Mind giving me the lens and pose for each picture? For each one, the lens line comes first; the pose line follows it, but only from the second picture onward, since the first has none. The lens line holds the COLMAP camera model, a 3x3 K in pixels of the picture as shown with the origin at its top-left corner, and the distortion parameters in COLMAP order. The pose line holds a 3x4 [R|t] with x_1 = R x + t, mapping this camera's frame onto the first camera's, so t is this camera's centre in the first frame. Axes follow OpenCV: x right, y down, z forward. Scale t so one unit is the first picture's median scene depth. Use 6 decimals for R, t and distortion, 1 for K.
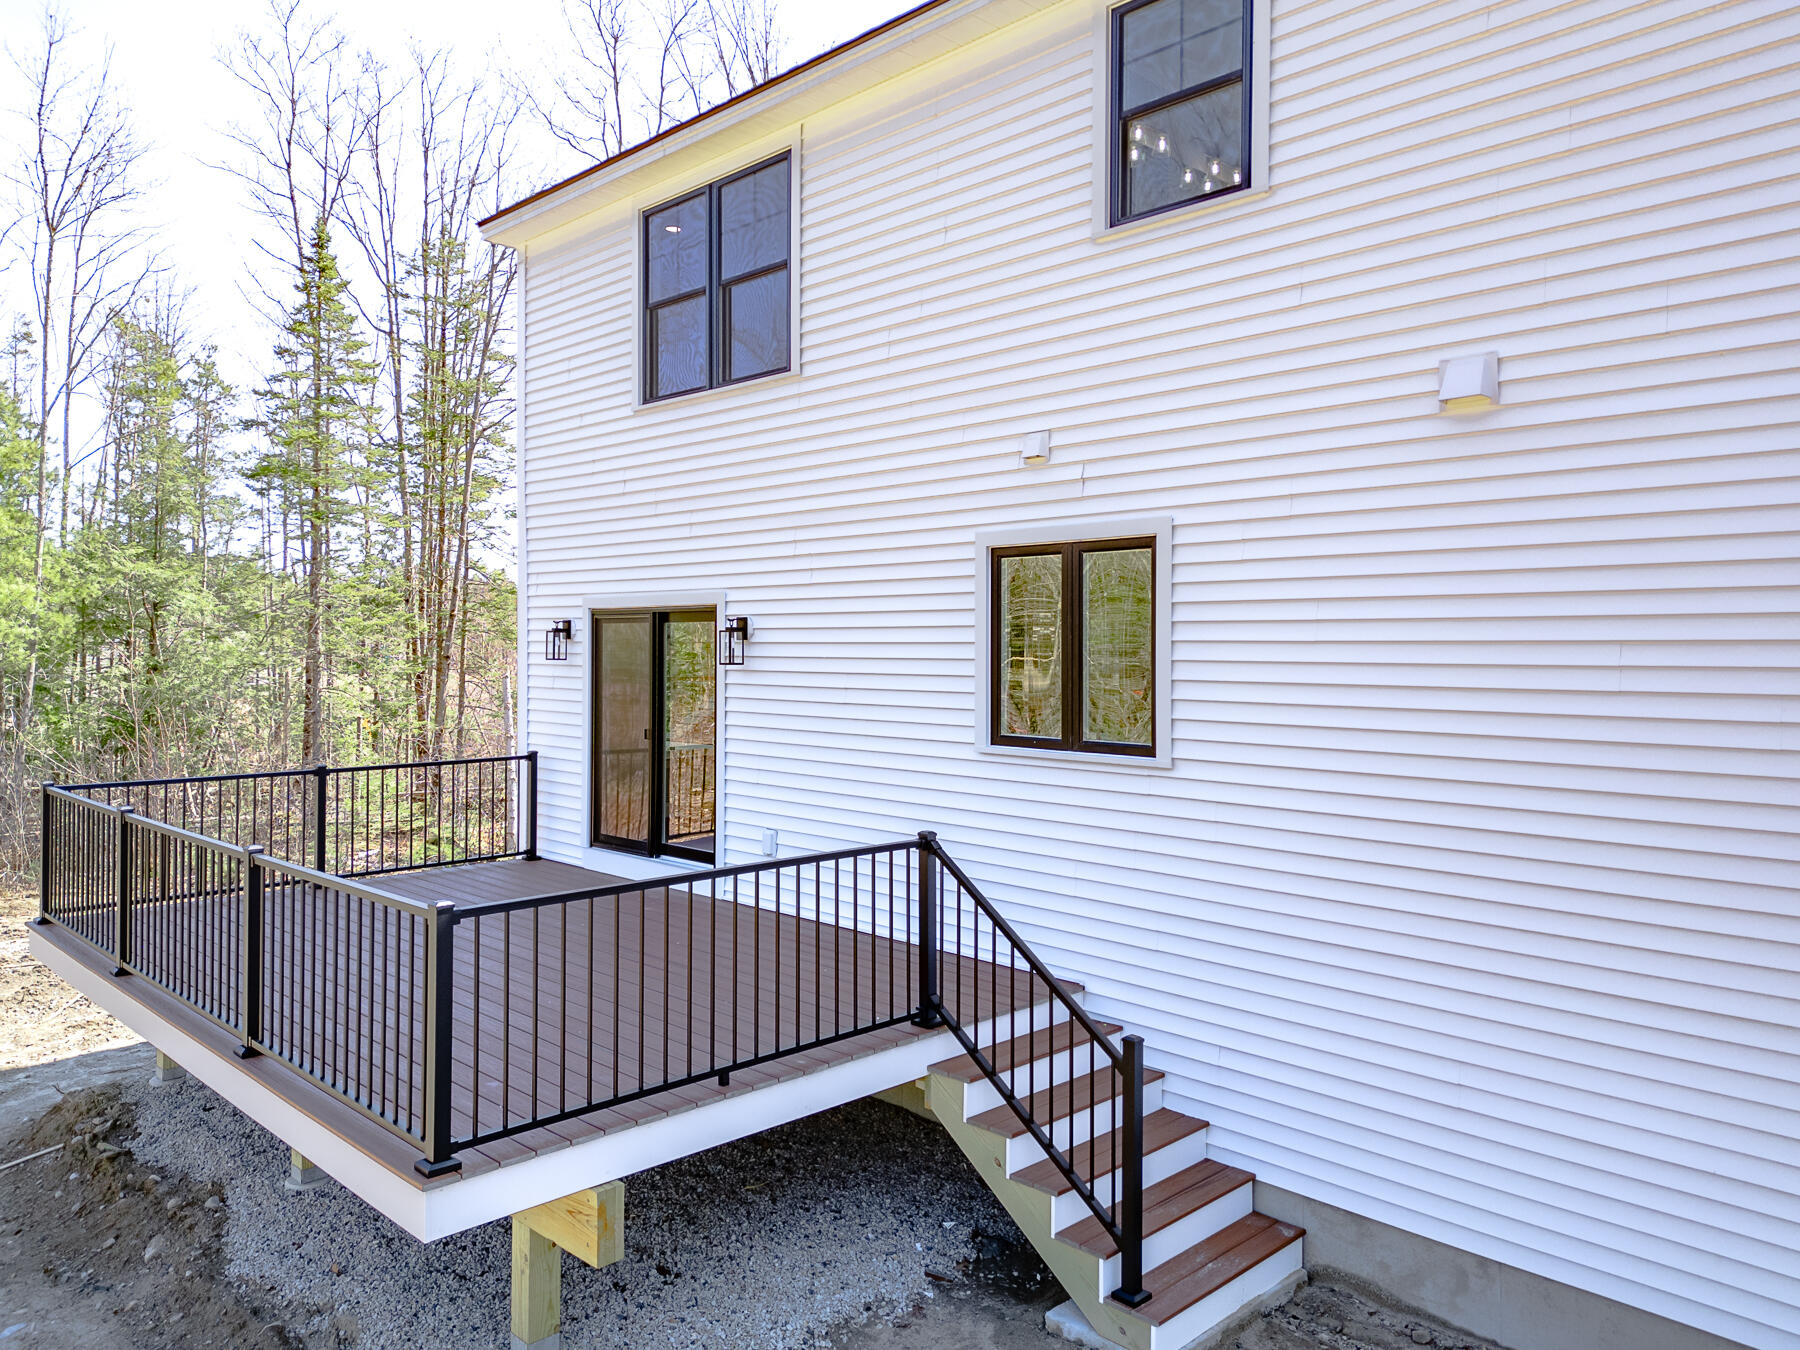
lens RADIAL K [[1294.4, 0, 902.0], [0, 1294.4, 622.6], [0, 0, 1]] dist [0.026778, -0.000274]
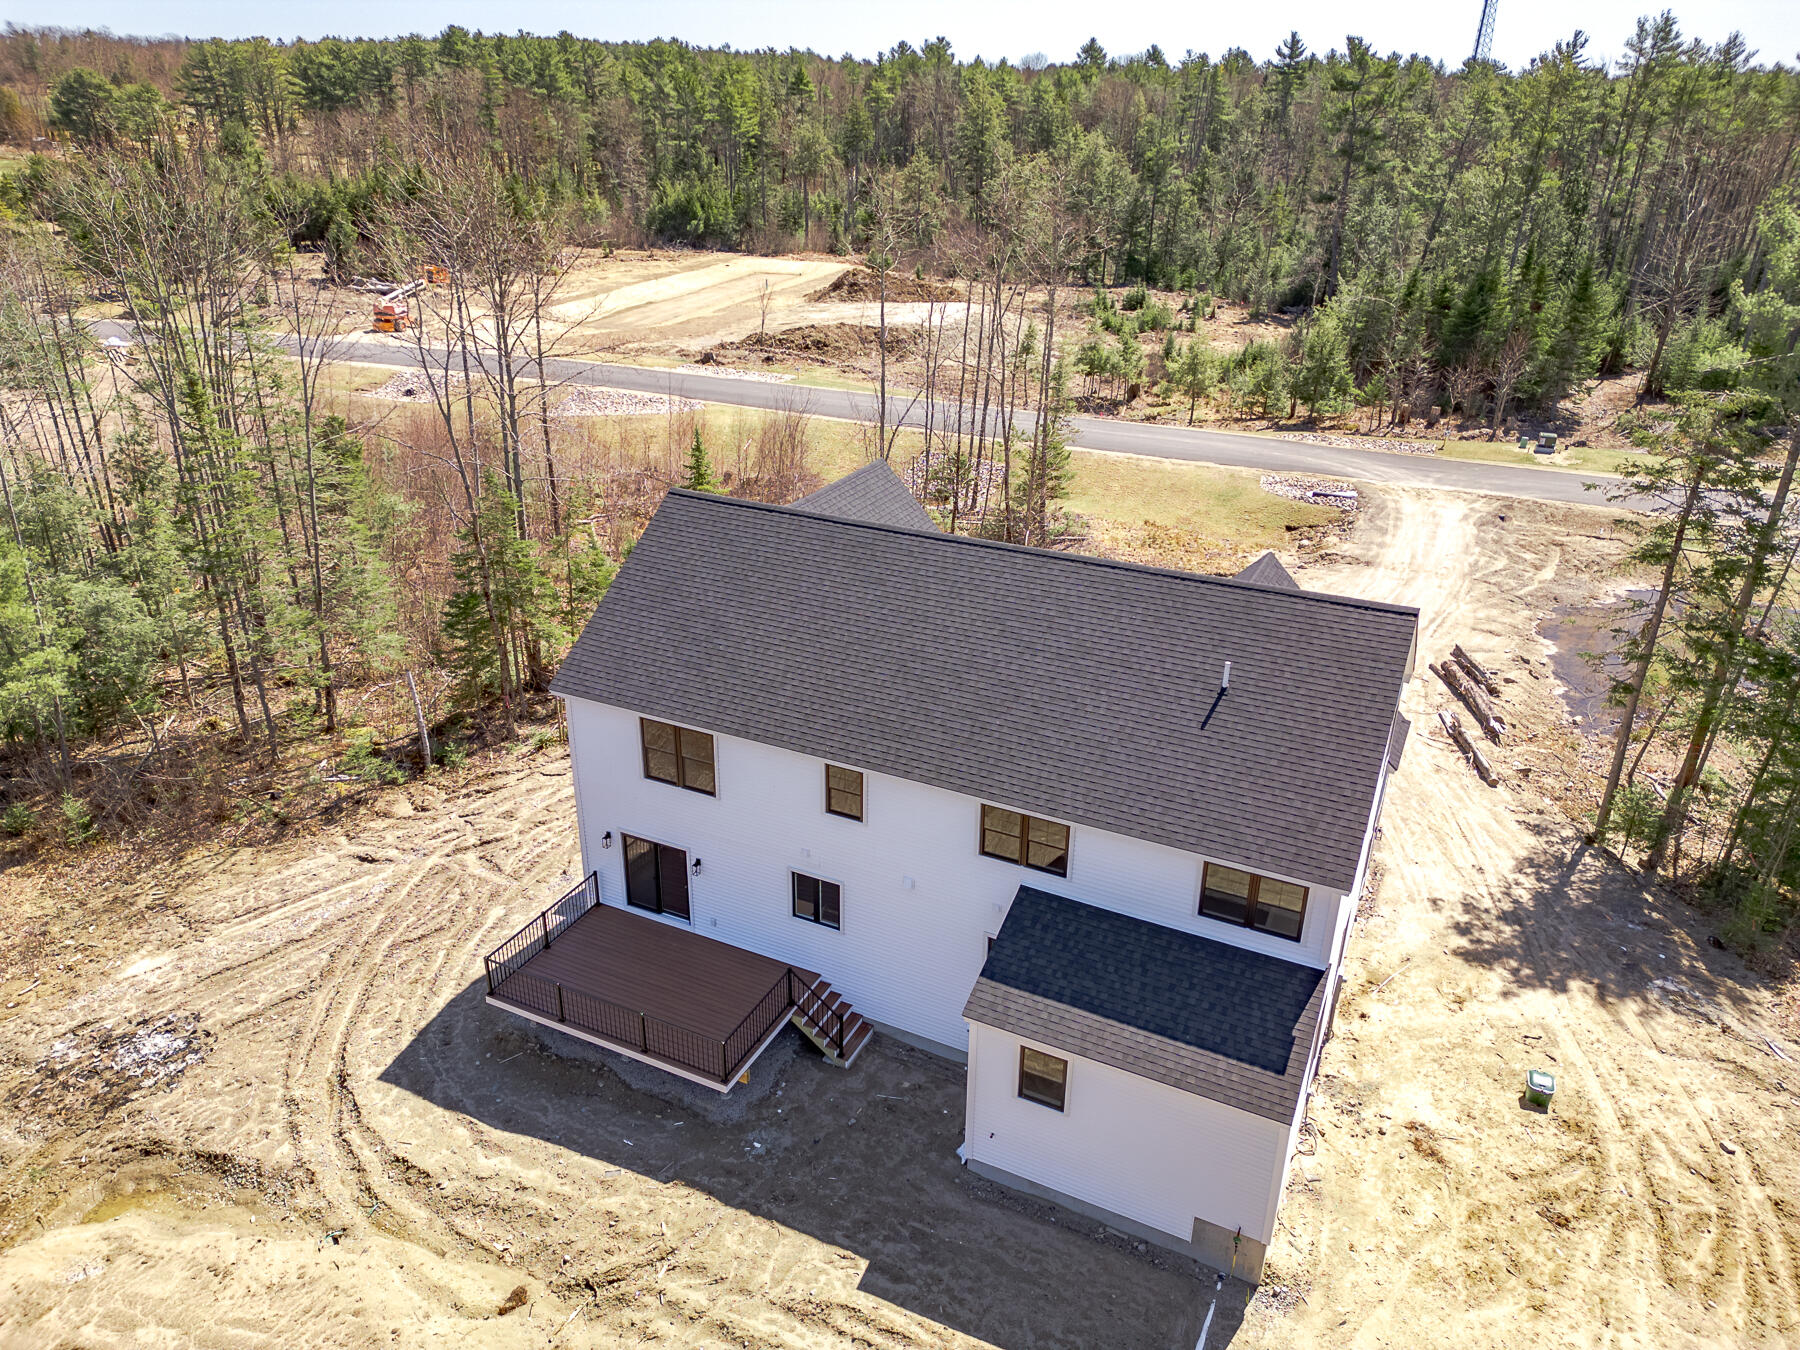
lens RADIAL K [[1255.2, 0, 908.2], [0, 1255.2, 660.7], [0, 0, 1]] dist [0.052213, -0.001856]
pose [[0.940462, -0.127941, 0.314901, -0.517534], [-0.018525, 0.905784, 0.423336, -1.645761], [-0.339394, -0.403965, 0.849485, -1.459671]]
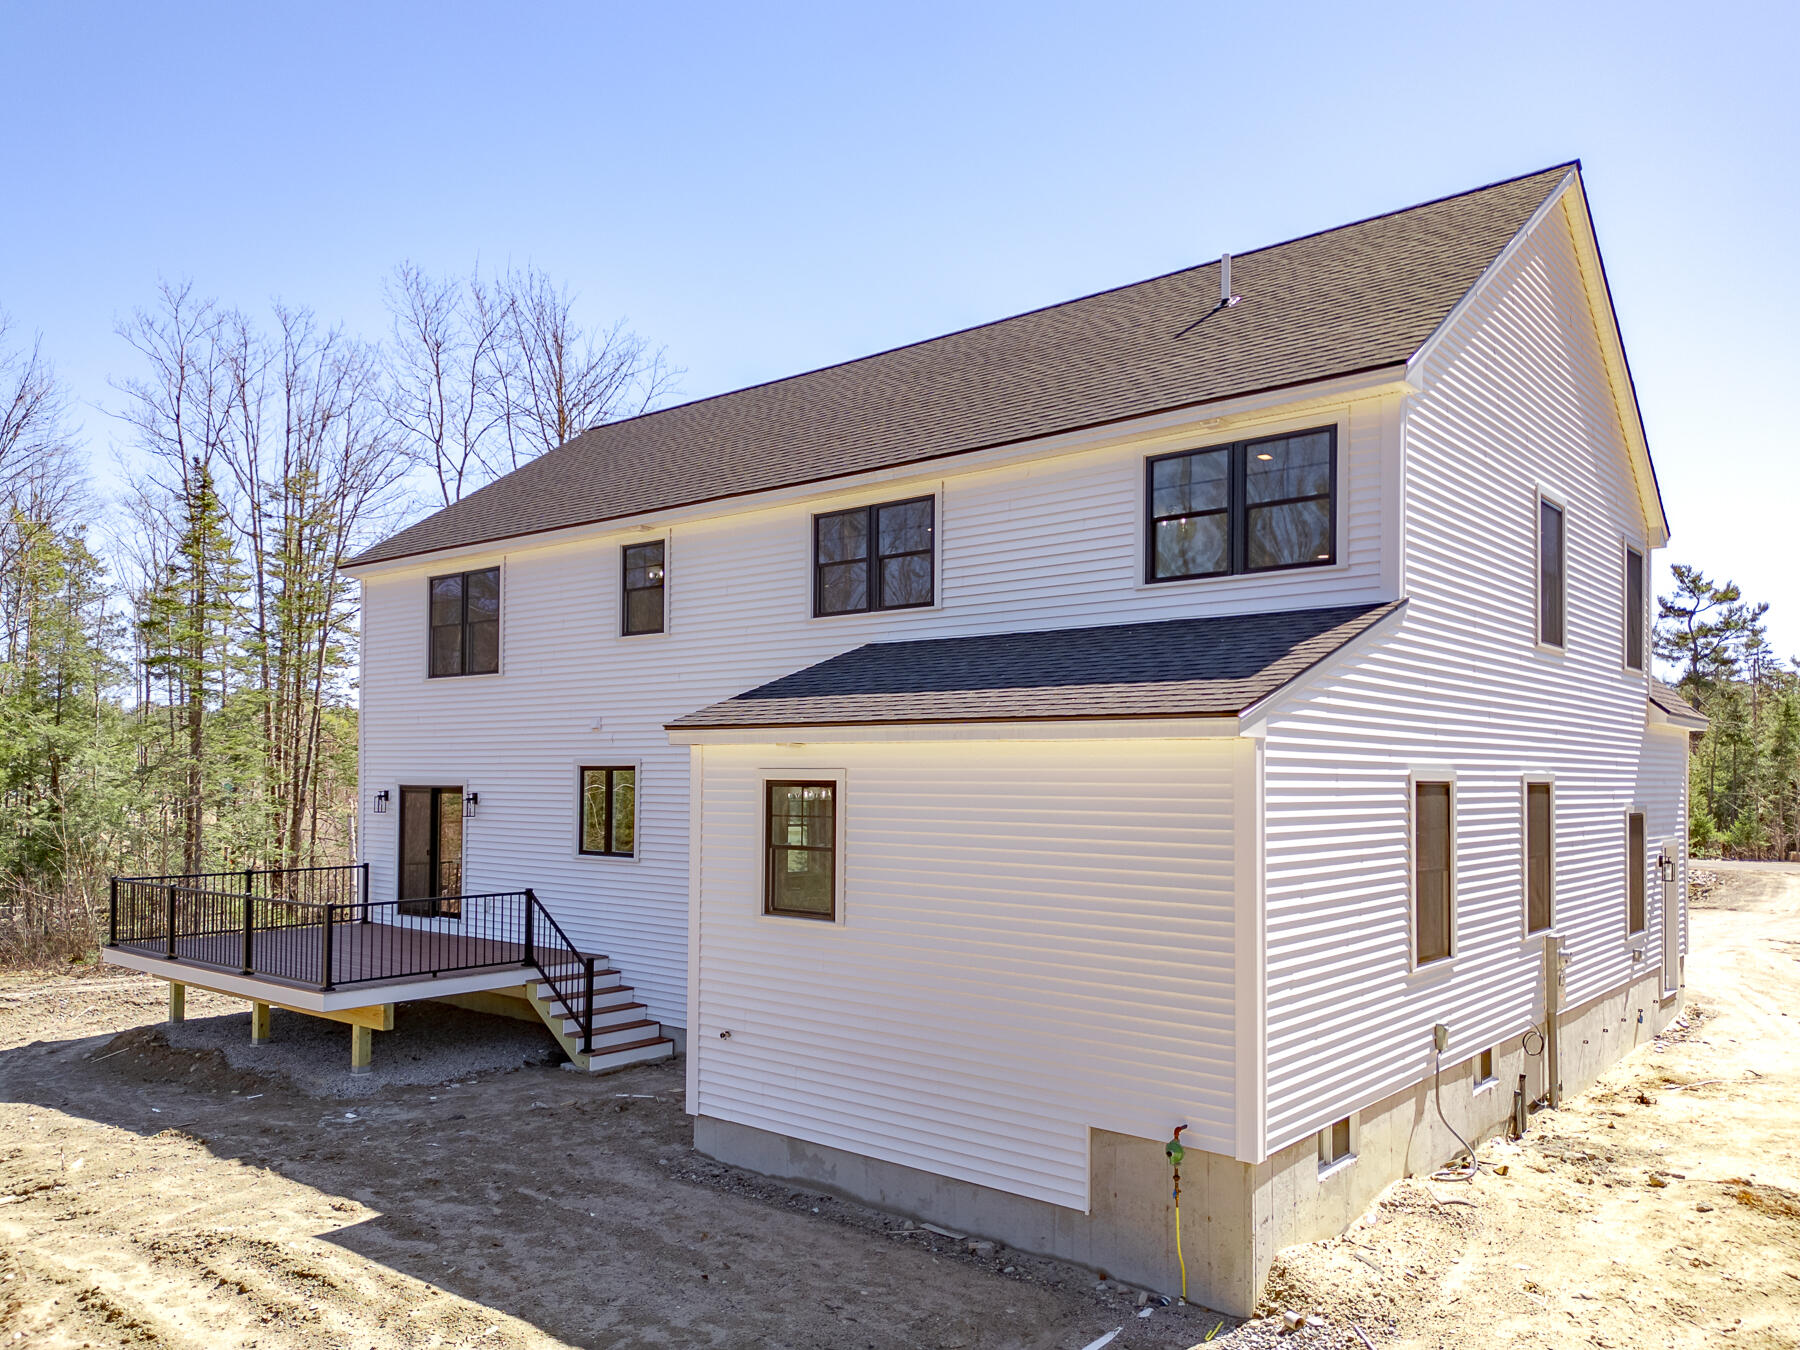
lens RADIAL K [[1316.5, 0, 902.7], [0, 1316.5, 749.6], [0, 0, 1]] dist [0.023999, -0.001333]
pose [[0.995010, 0.005666, 0.099614, 0.318823], [-0.005390, 0.999981, -0.003047, -0.065927], [-0.099629, 0.002495, 0.995021, -1.052797]]
